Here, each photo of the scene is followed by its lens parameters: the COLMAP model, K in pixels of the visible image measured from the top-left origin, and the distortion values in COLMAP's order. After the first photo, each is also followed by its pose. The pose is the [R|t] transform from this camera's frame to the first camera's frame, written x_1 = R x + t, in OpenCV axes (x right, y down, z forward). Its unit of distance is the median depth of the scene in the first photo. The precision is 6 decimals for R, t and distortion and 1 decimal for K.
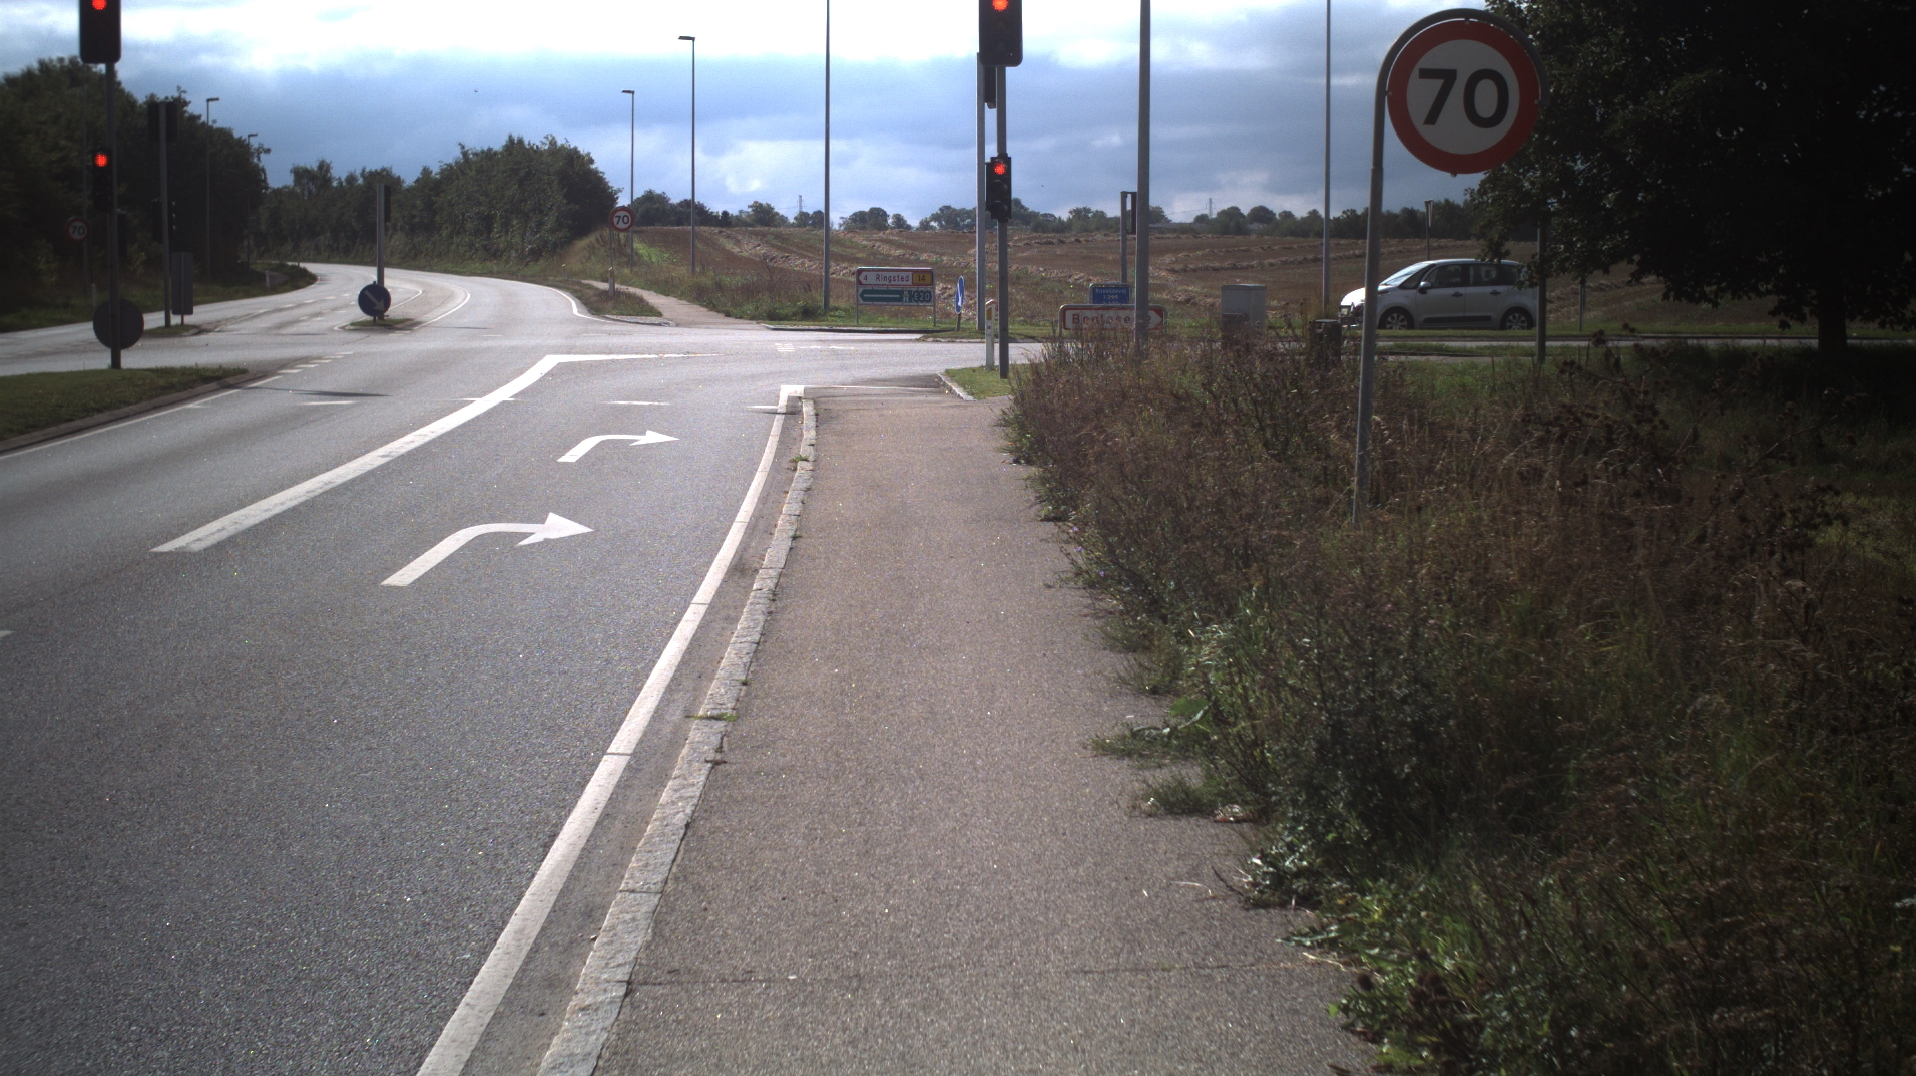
lens RADIAL K [[3027.9, 0, 958.0], [0, 3027.9, 538.0], [0, 0, 1]] dist [-0.225123, 0.125532]
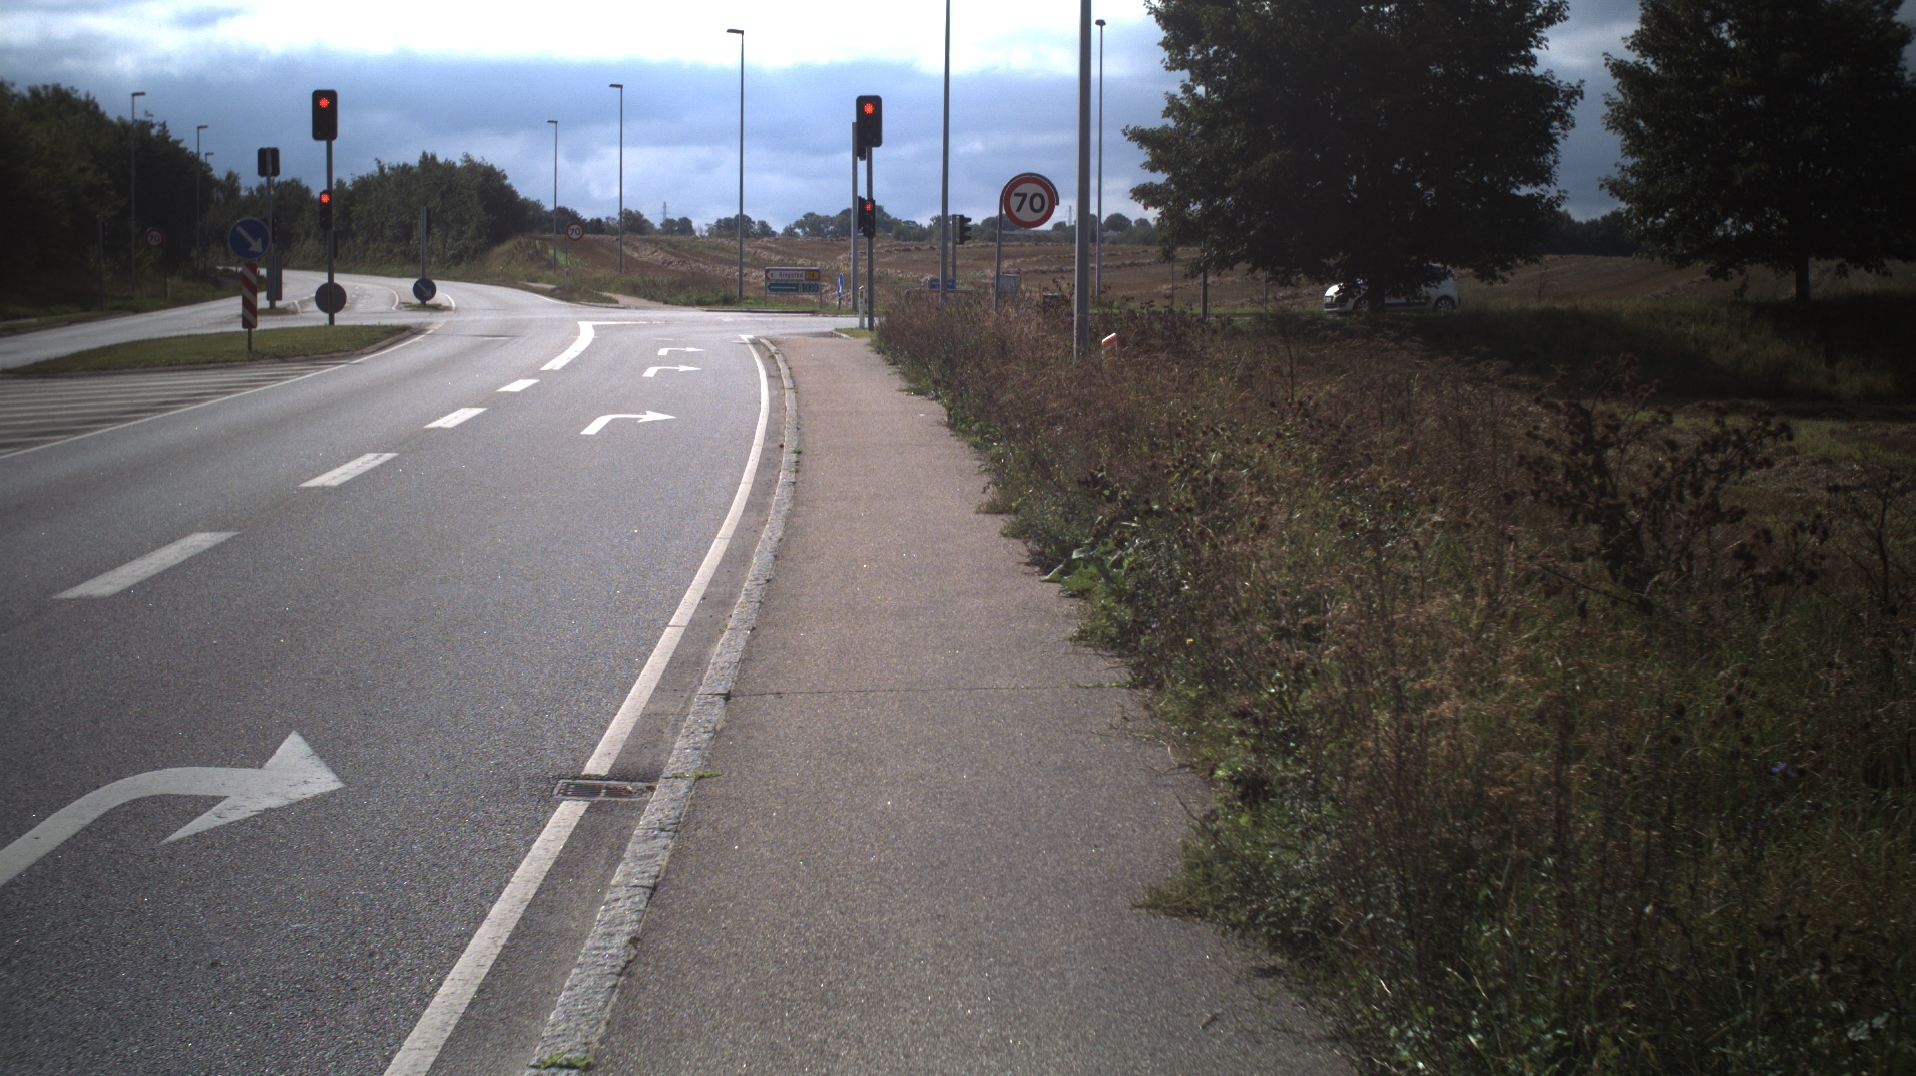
lens RADIAL K [[3027.9, 0, 958.0], [0, 3027.9, 538.0], [0, 0, 1]] dist [-0.225123, 0.125532]
pose [[0.998968, -0.000719, 0.045413, -0.005642], [0.000814, 0.999998, -0.002071, 0.028911], [-0.045411, 0.002106, 0.998966, -0.300195]]
